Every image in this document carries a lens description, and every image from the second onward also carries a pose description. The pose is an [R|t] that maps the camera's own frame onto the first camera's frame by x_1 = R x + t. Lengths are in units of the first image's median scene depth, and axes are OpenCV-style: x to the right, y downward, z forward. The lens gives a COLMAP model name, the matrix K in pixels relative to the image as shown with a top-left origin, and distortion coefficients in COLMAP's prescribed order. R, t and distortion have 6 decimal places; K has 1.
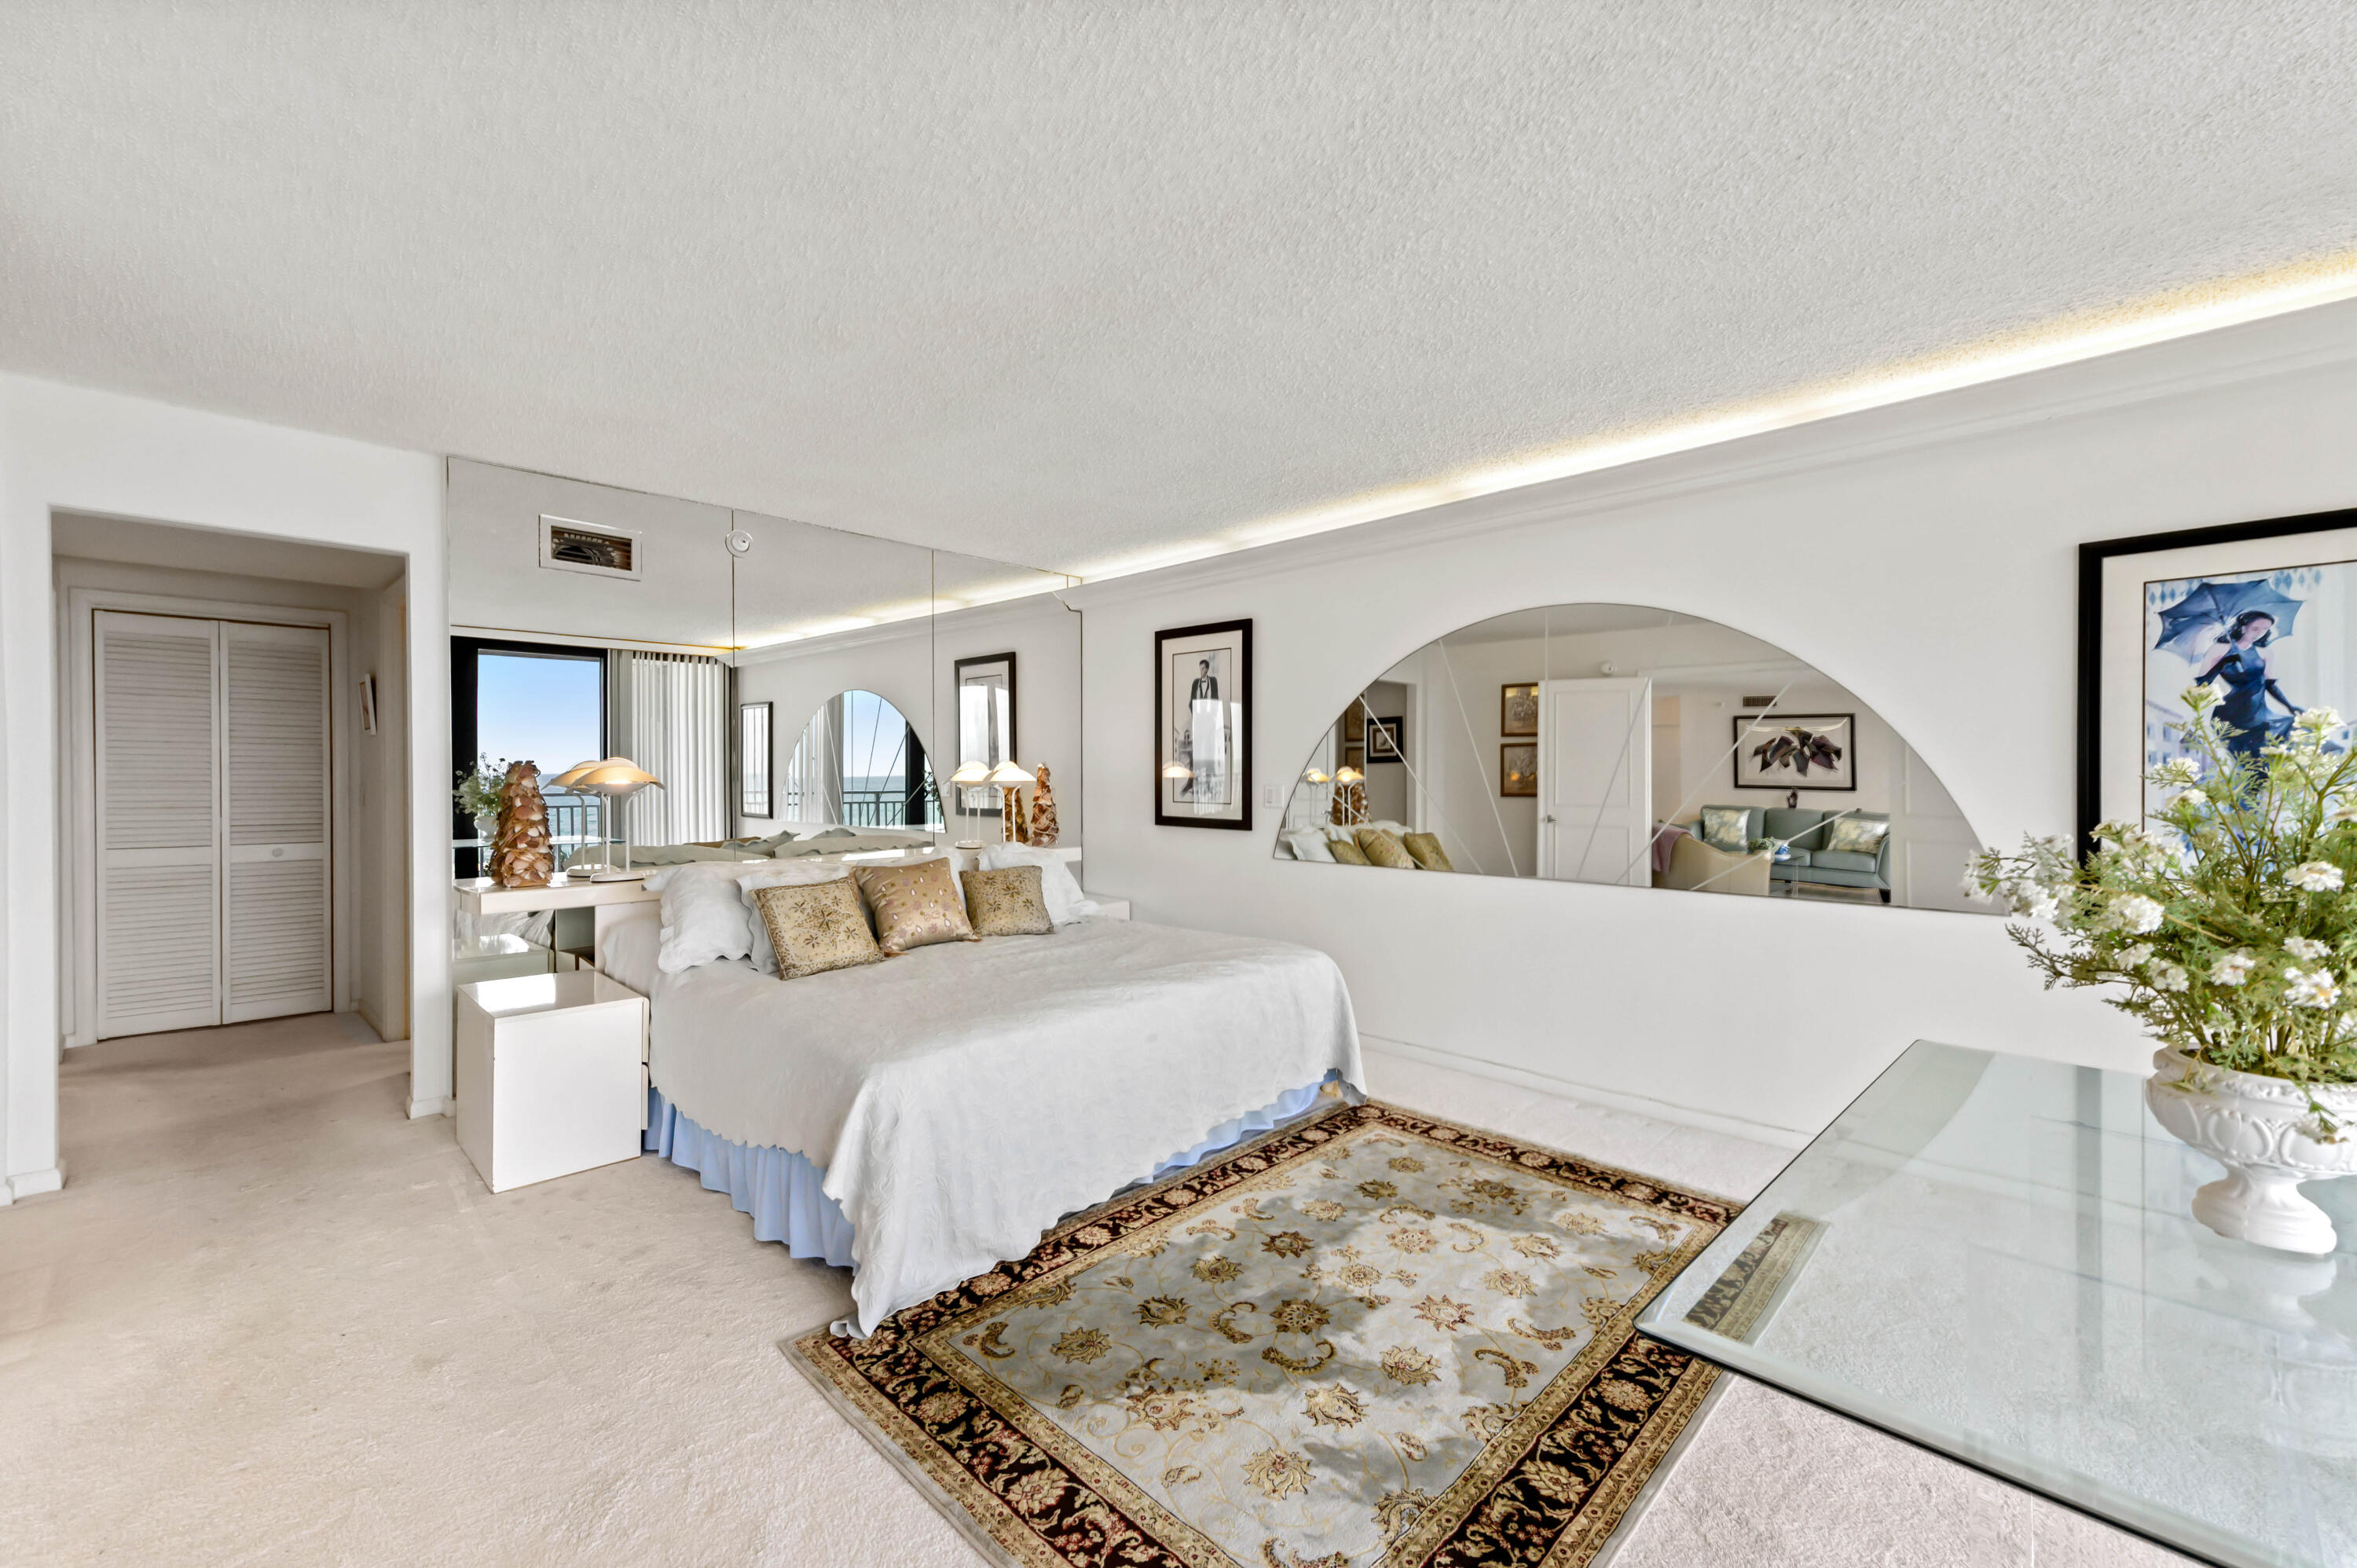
lens RADIAL K [[1008.7, 0, 1234.1], [0, 1008.7, 772.5], [0, 0, 1]] dist [0.021739, 0.000073]
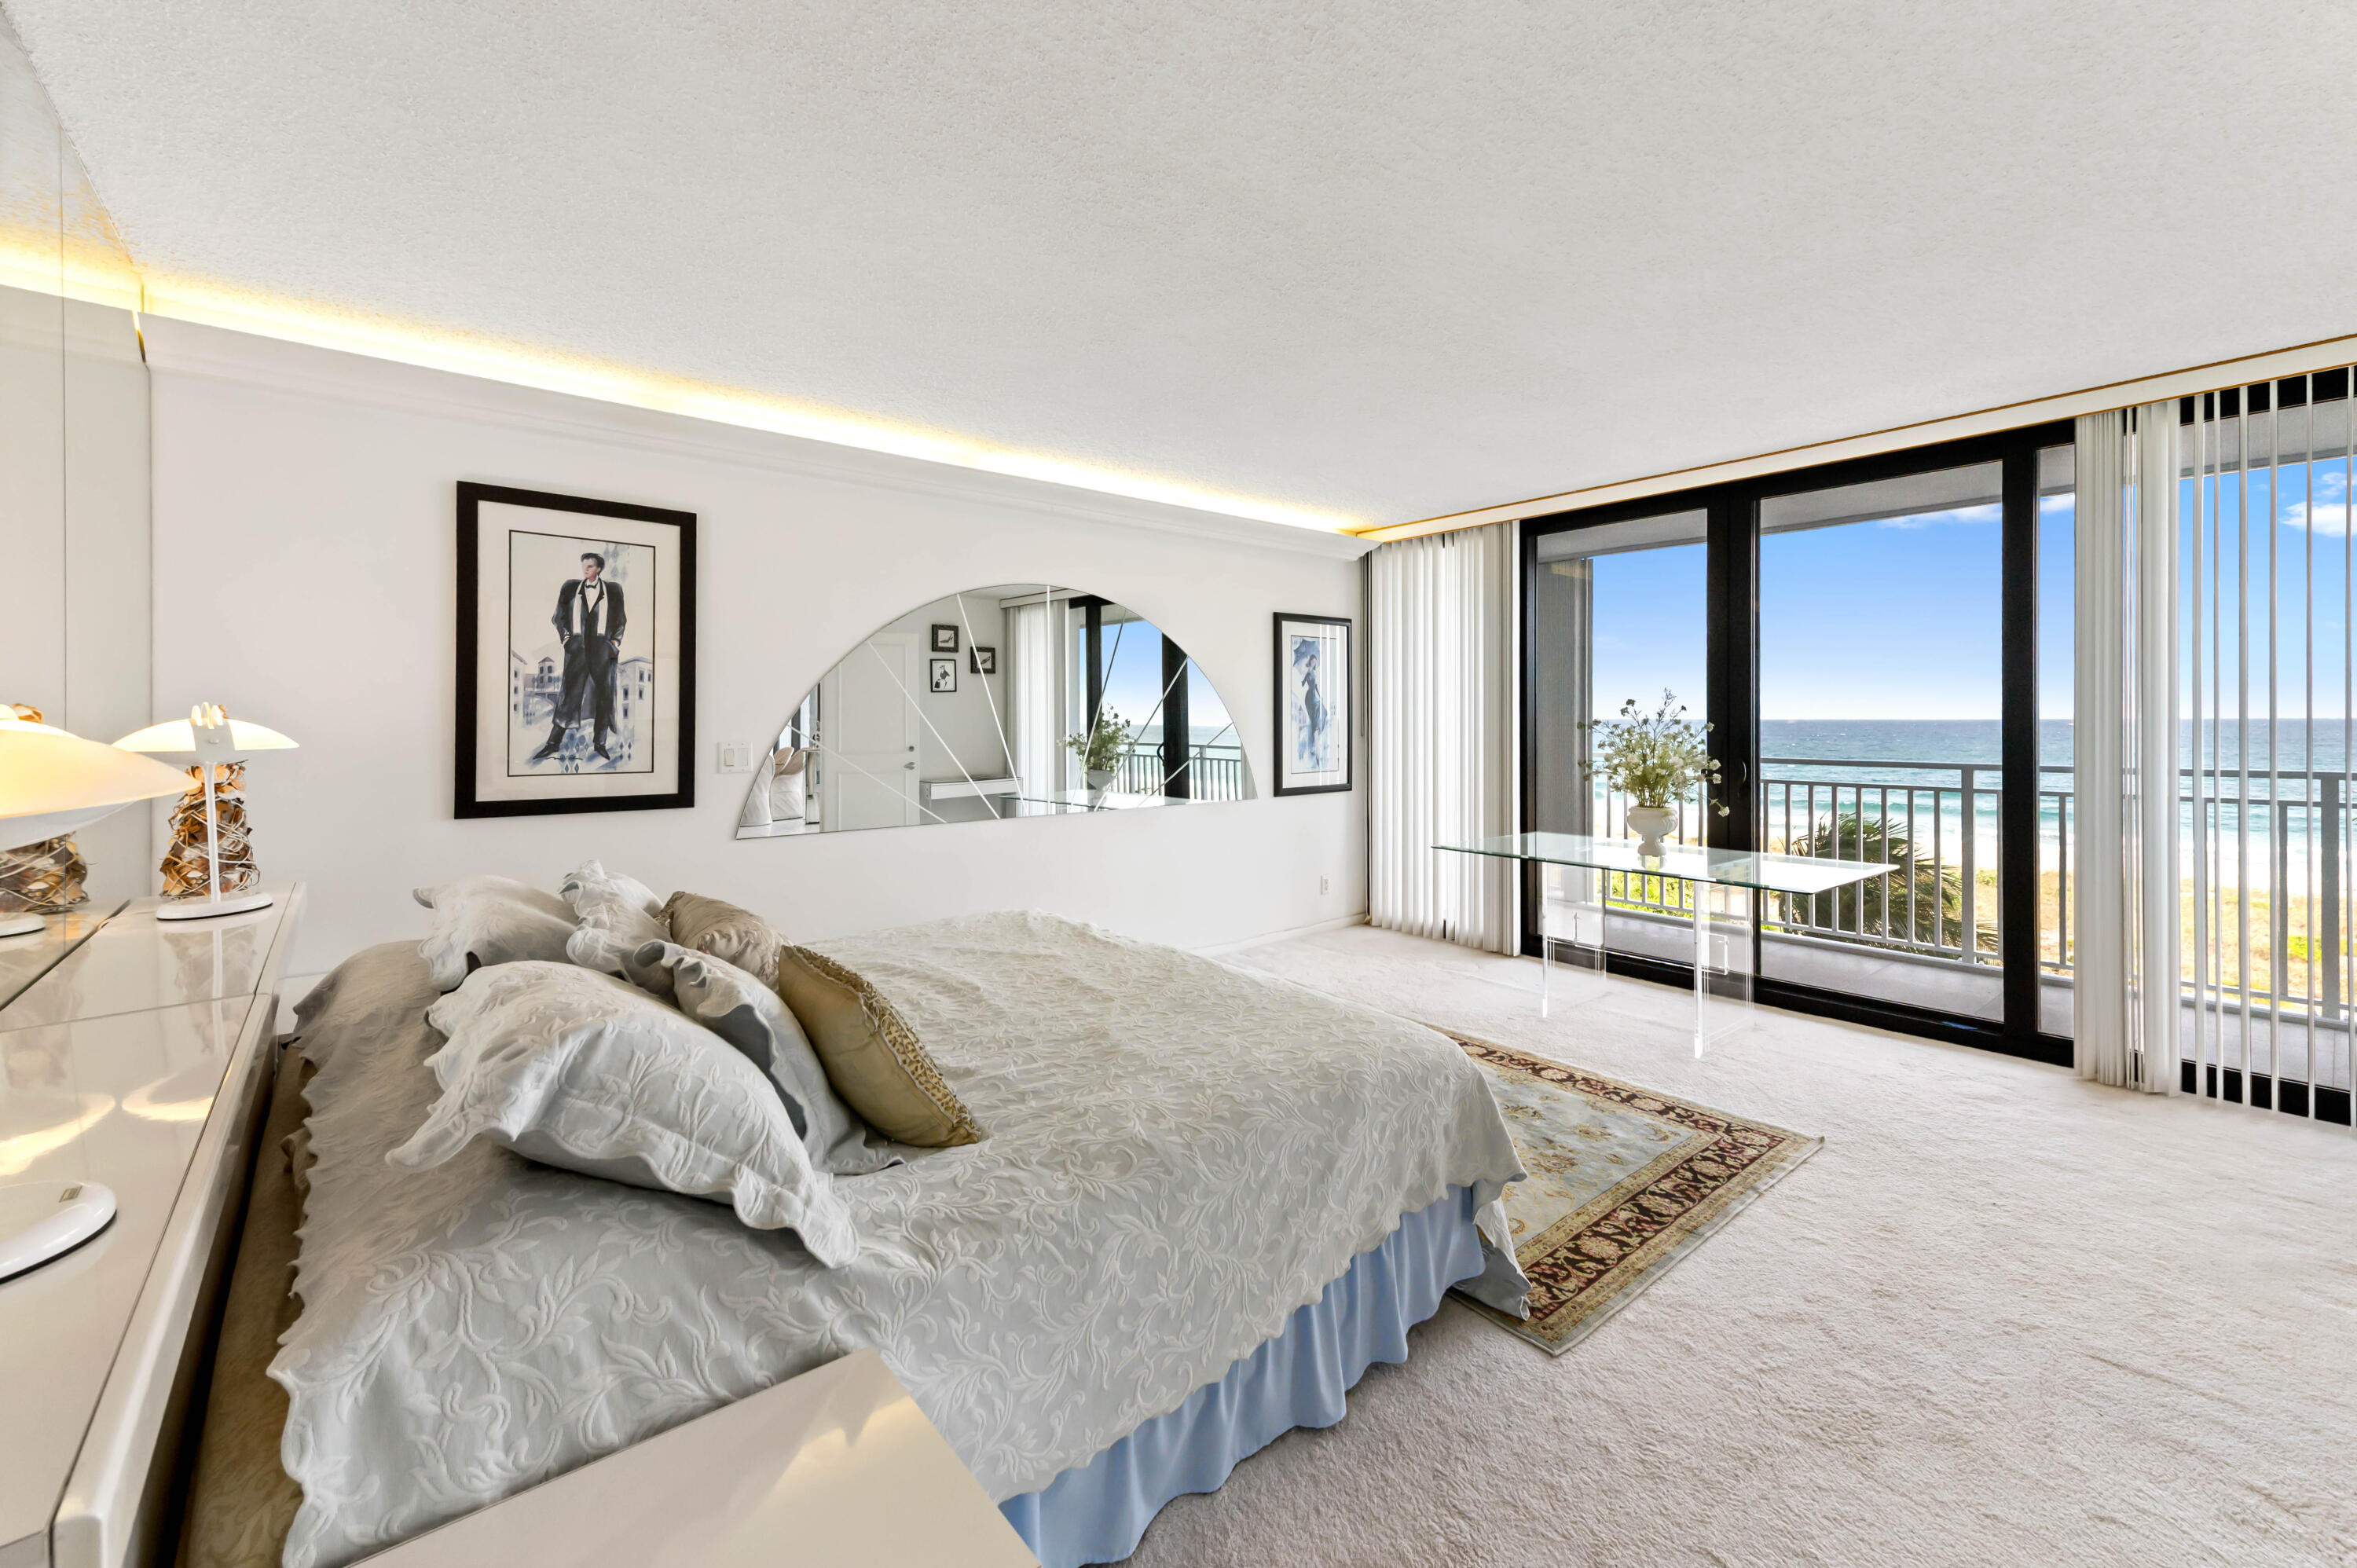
lens RADIAL K [[947.1, 0, 1183.6], [0, 947.1, 715.6], [0, 0, 1]] dist [0.011582, -0.000176]
pose [[0.104930, 0.010892, 0.994420, -1.093593], [0.004985, 0.999922, -0.011479, 0.003026], [-0.994467, 0.006162, 0.104867, 1.020849]]
